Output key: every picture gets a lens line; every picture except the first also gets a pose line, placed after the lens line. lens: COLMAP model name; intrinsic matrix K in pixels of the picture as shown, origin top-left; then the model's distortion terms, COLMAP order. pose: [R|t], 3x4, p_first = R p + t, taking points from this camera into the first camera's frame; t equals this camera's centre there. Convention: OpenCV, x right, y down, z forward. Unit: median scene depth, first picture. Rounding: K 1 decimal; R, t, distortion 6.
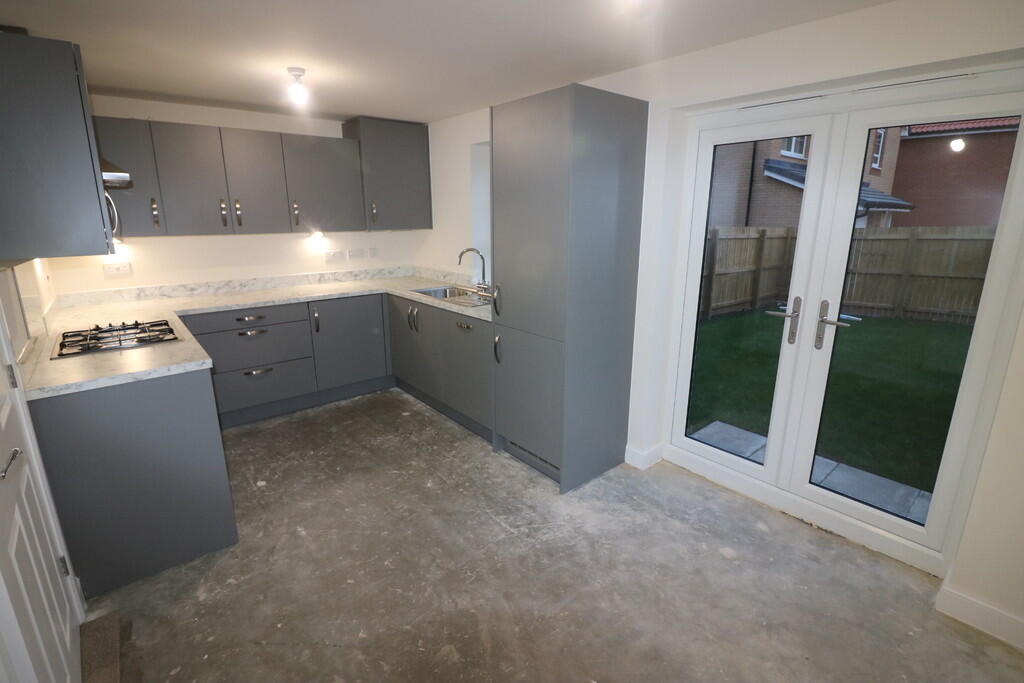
lens RADIAL K [[469.7, 0, 509.5], [0, 469.7, 330.2], [0, 0, 1]] dist [-0.010865, -0.000642]
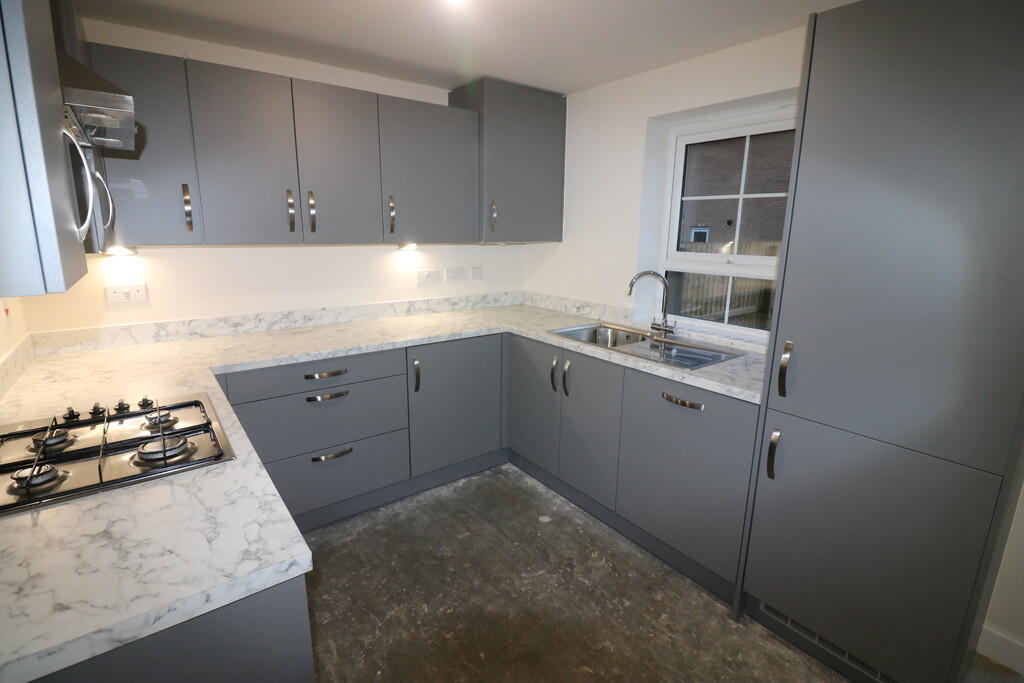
lens RADIAL K [[474.3, 0, 511.9], [0, 474.3, 329.5], [0, 0, 1]] dist [-0.003161, -0.000107]
pose [[0.998939, 0.021648, -0.040645, -0.261521], [-0.023073, 0.999124, -0.034922, -0.067549], [0.039854, 0.035822, 0.998563, 0.343464]]
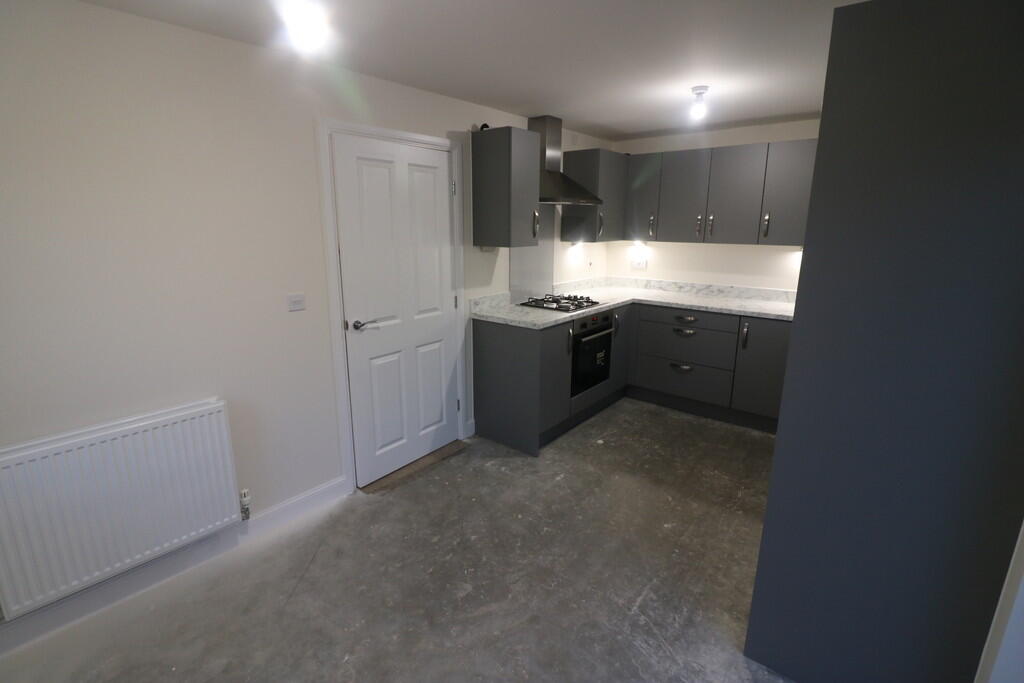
lens RADIAL K [[474.3, 0, 511.9], [0, 474.3, 329.5], [0, 0, 1]] dist [-0.003161, -0.000107]
pose [[0.185260, 0.215821, -0.958697, 0.440707], [-0.242576, 0.955438, 0.168212, -0.085469], [0.952279, 0.201394, 0.229358, 0.340339]]
